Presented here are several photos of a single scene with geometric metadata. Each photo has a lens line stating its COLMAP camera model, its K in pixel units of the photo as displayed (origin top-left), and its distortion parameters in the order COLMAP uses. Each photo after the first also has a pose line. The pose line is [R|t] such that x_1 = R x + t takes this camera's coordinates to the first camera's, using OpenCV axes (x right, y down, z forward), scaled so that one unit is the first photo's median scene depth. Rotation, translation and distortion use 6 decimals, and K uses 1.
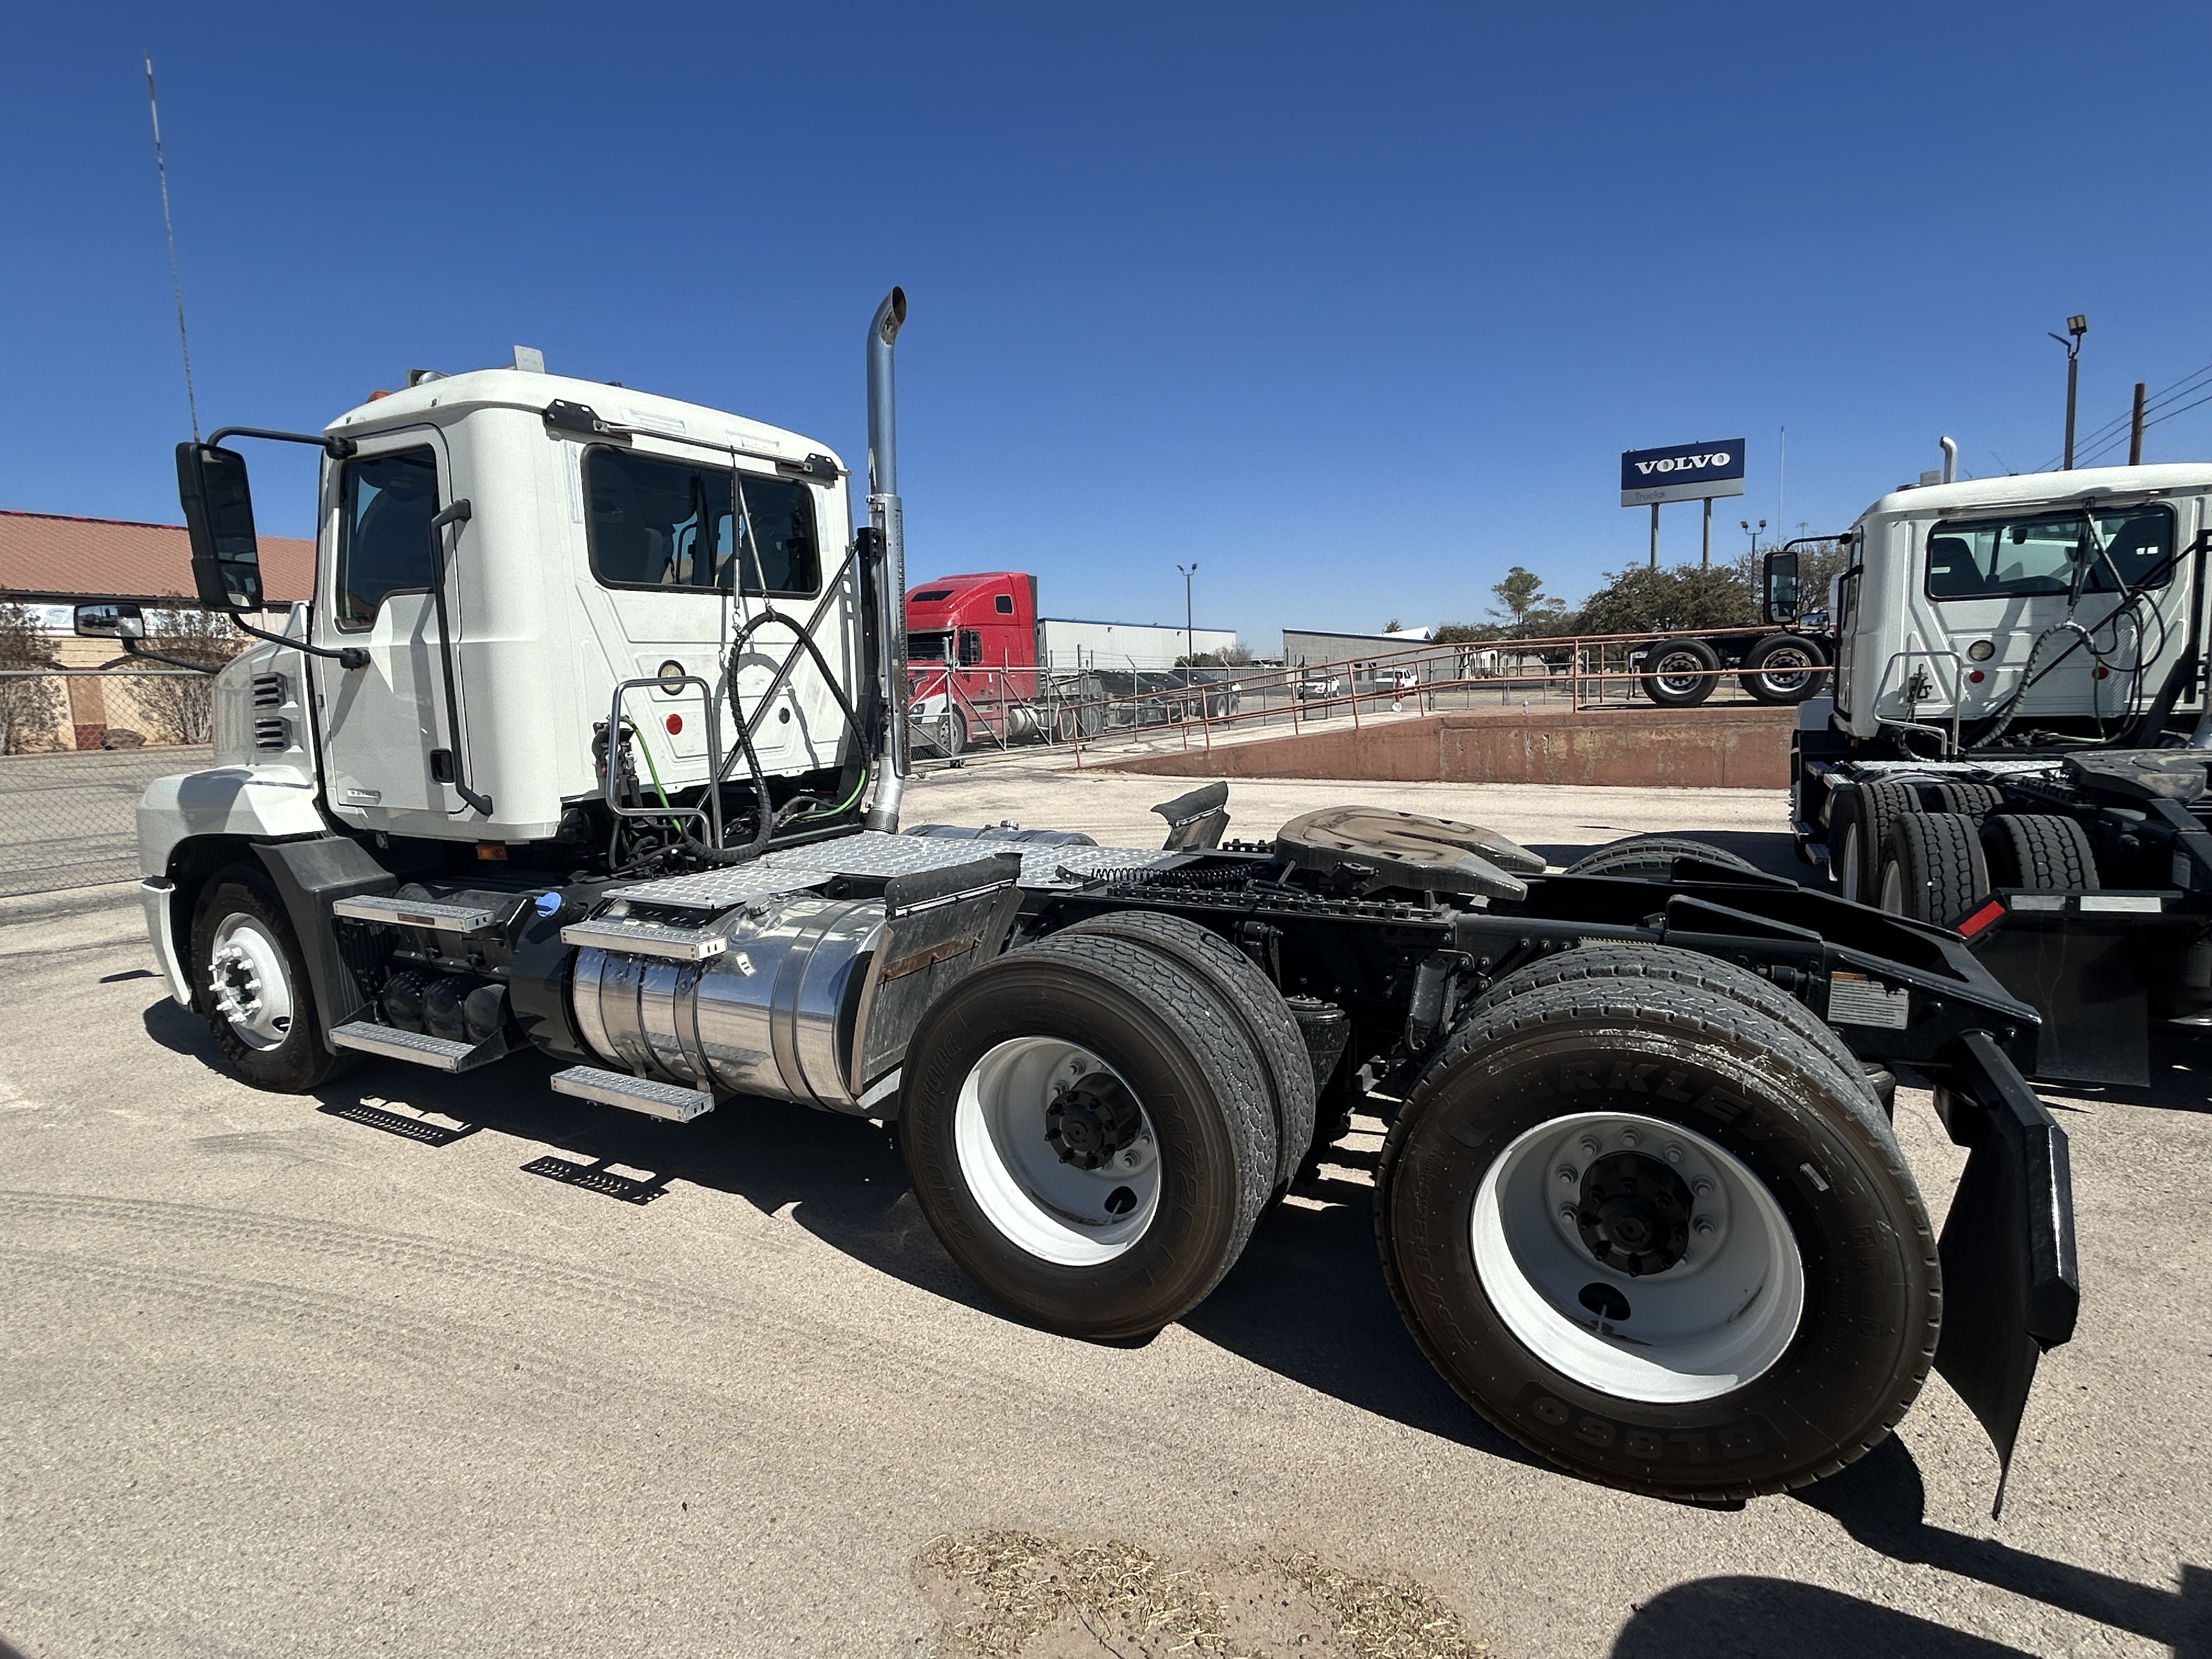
lens RADIAL K [[1130.7, 0, 1098.8], [0, 1130.7, 830.7], [0, 0, 1]] dist [-0.004969, 0.005115]
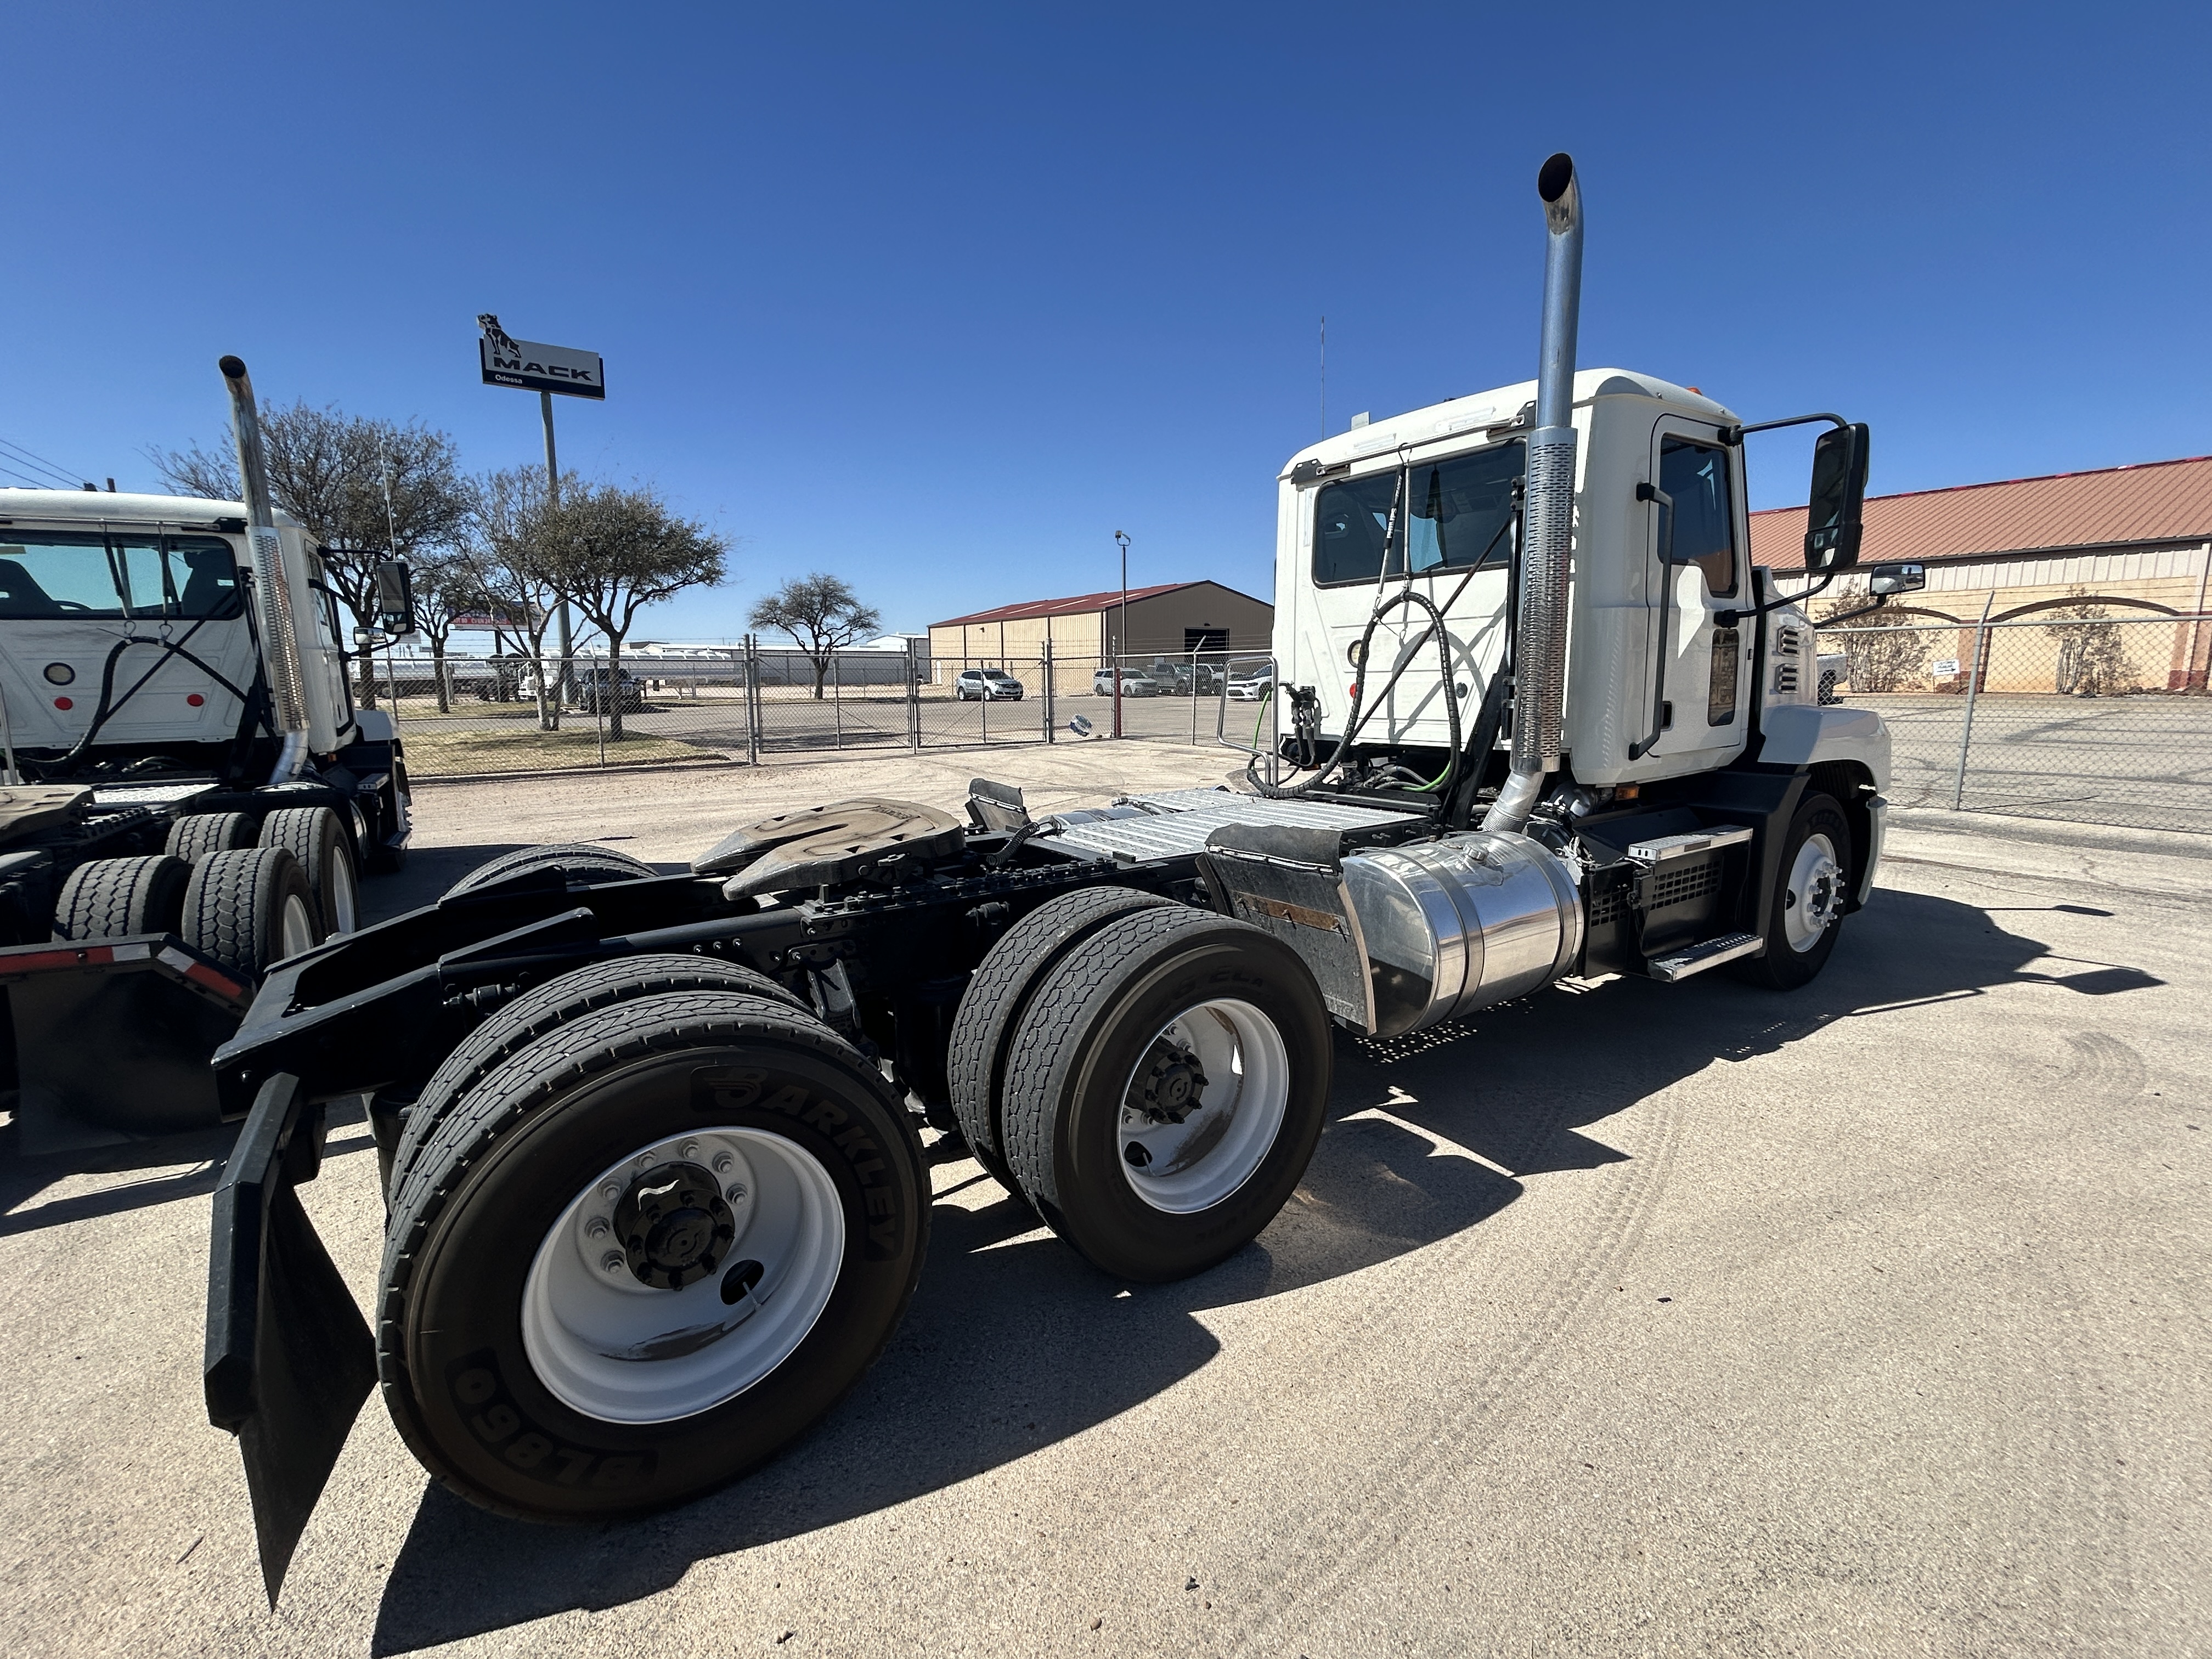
lens RADIAL K [[971.0, 0, 1098.1], [0, 971.0, 839.7], [0, 0, 1]] dist [-0.001008, -0.000062]
pose [[-0.474008, 0.186711, -0.860497, 0.693906], [-0.090806, 0.961683, 0.258688, -0.181059], [0.875826, 0.200759, -0.438891, 1.202890]]
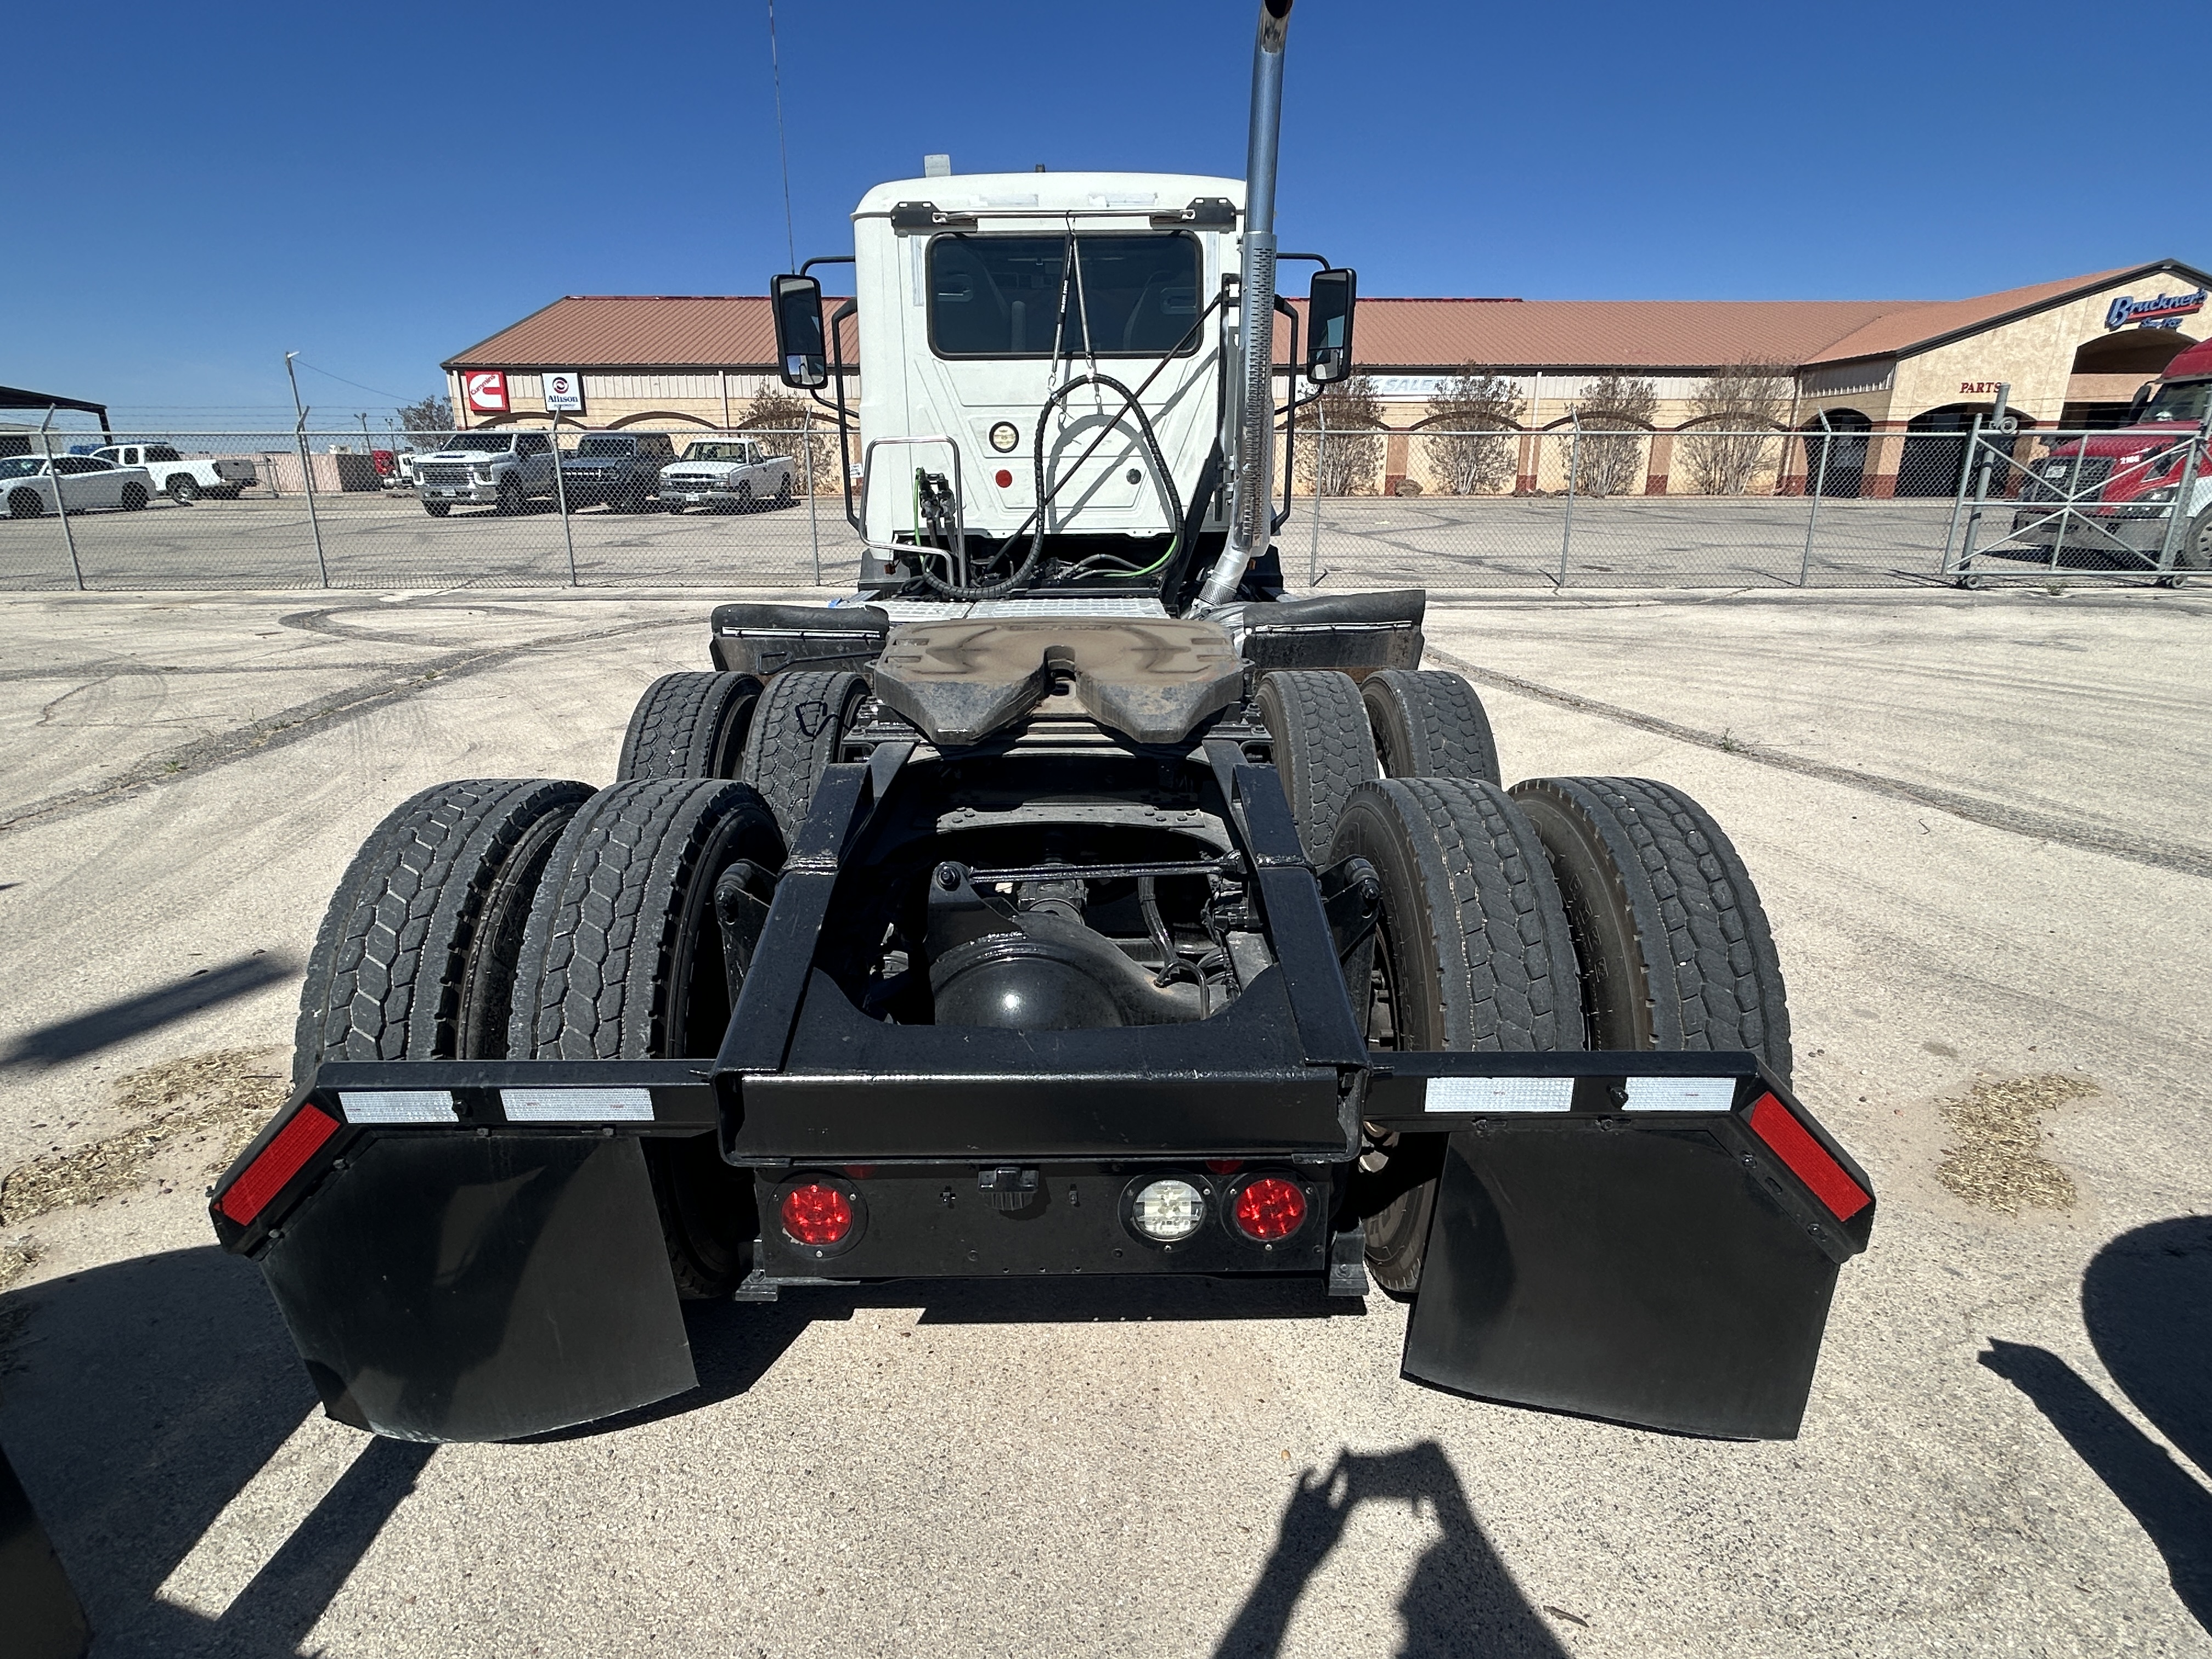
lens RADIAL K [[1130.7, 0, 1088.9], [0, 1130.7, 827.3], [0, 0, 1]] dist [-0.004969, 0.005115]
pose [[0.477010, 0.296110, -0.827515, 0.719887], [-0.129940, 0.954950, 0.266808, -0.069525], [0.869239, -0.019743, 0.493997, 0.465567]]
